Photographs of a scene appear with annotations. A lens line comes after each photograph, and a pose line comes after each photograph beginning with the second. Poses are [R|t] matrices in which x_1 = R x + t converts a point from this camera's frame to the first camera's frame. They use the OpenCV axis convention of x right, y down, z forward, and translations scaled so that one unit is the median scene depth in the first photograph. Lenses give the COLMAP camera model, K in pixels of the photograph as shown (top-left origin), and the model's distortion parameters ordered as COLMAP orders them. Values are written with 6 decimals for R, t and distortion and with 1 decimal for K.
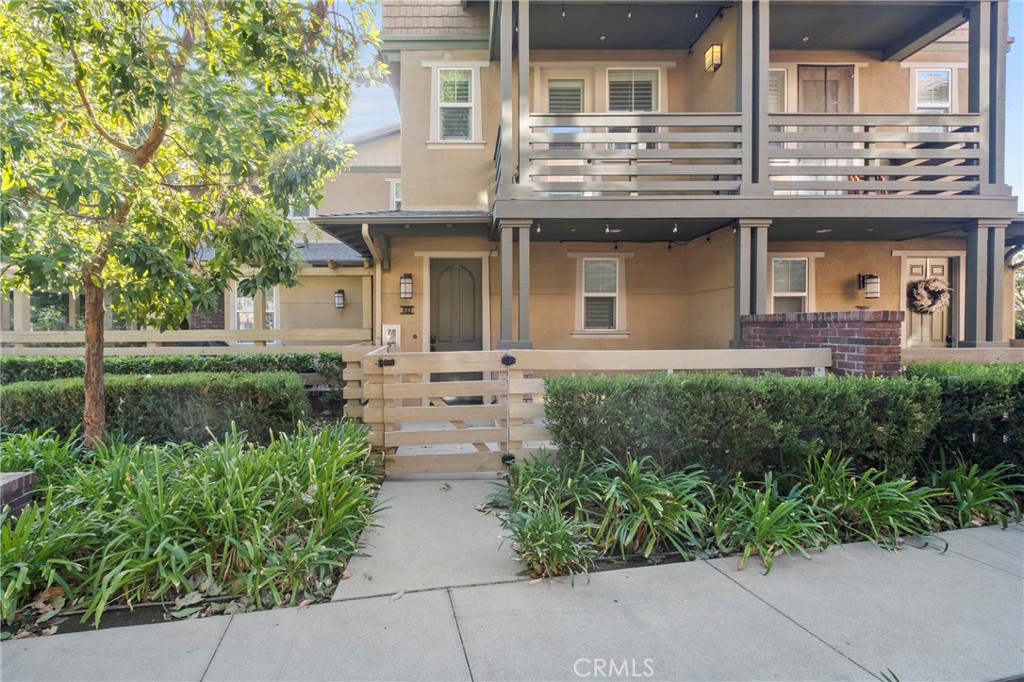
lens RADIAL K [[460.6, 0, 467.7], [0, 460.6, 335.1], [0, 0, 1]] dist [0.002253, -0.006193]
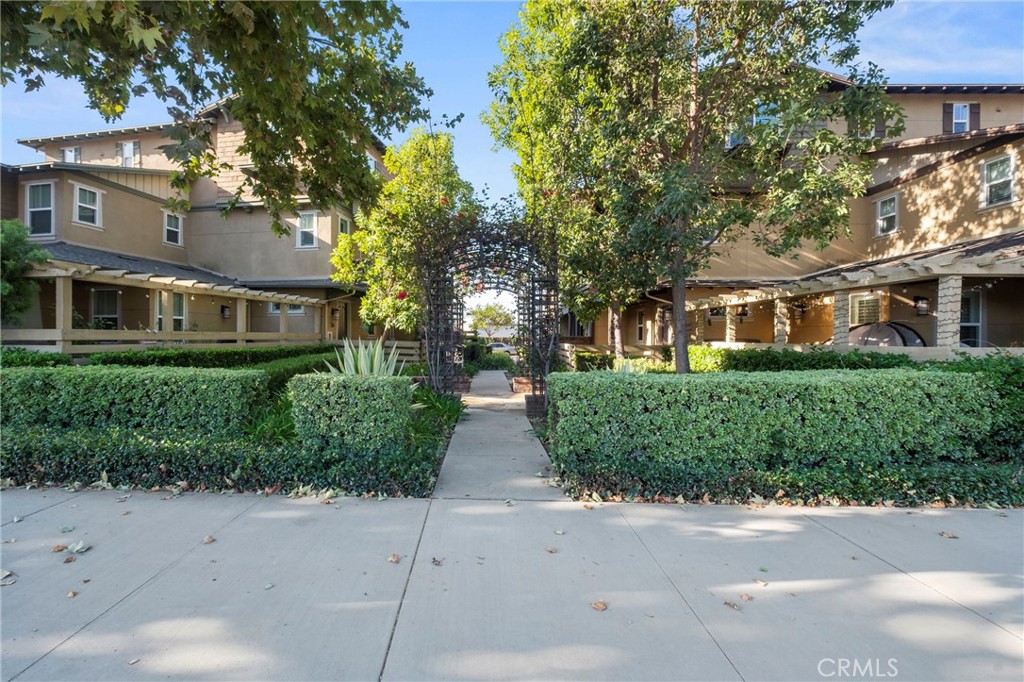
lens RADIAL K [[446.1, 0, 507.7], [0, 446.1, 339.9], [0, 0, 1]] dist [-0.001745, -0.000845]
pose [[0.150636, -0.001144, 0.988589, -2.309137], [0.006780, 0.999977, 0.000124, 0.023605], [-0.988566, 0.006684, 0.150640, -0.114624]]
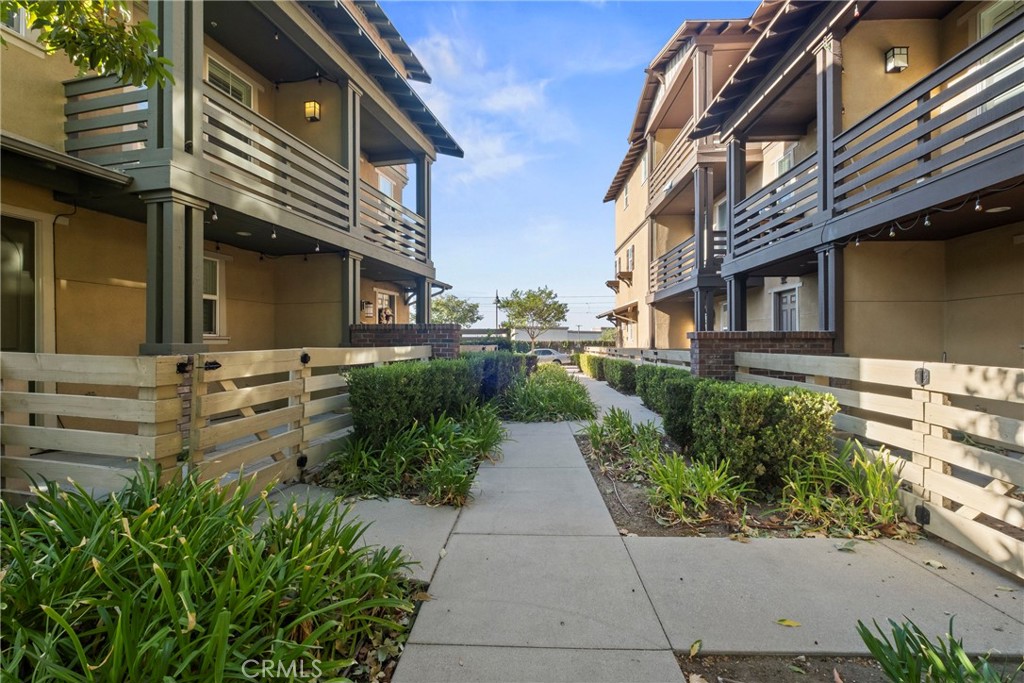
lens RADIAL K [[446.1, 0, 507.7], [0, 446.1, 340.4], [0, 0, 1]] dist [-0.001745, -0.000845]
pose [[0.245325, 0.007006, 0.969416, -0.494799], [0.015588, 0.999816, -0.011171, 0.022892], [-0.969316, 0.017852, 0.245171, 0.237947]]
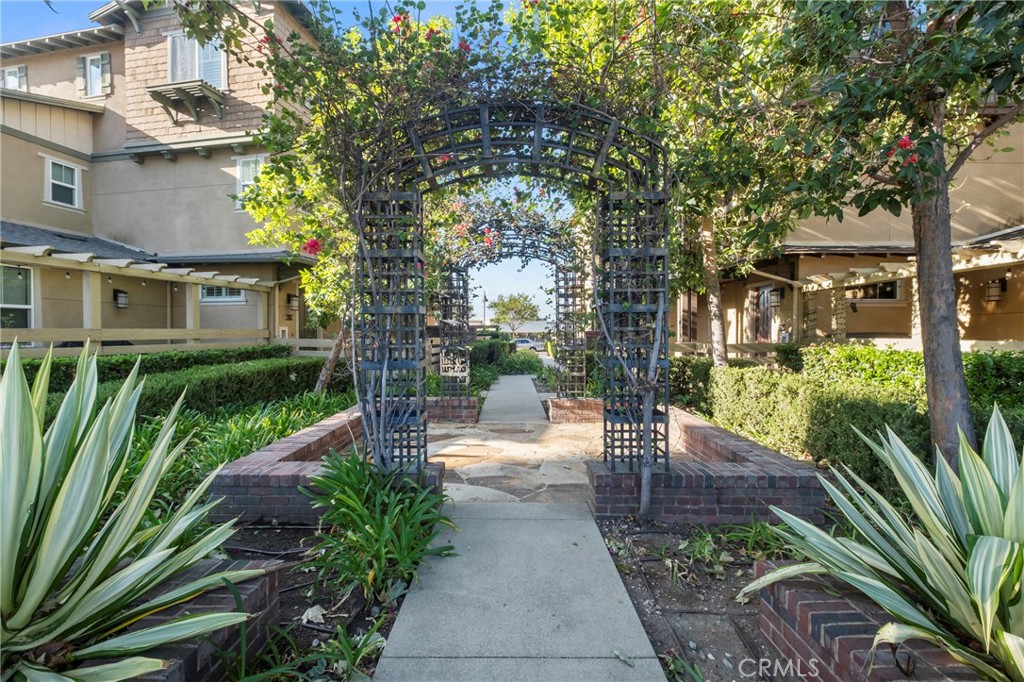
lens RADIAL K [[446.1, 0, 507.7], [0, 446.1, 339.9], [0, 0, 1]] dist [-0.001745, -0.000845]
pose [[0.205031, -0.013610, 0.978661, -1.665907], [0.013751, 0.999845, 0.011024, 0.015603], [-0.978659, 0.011197, 0.205187, 0.001291]]
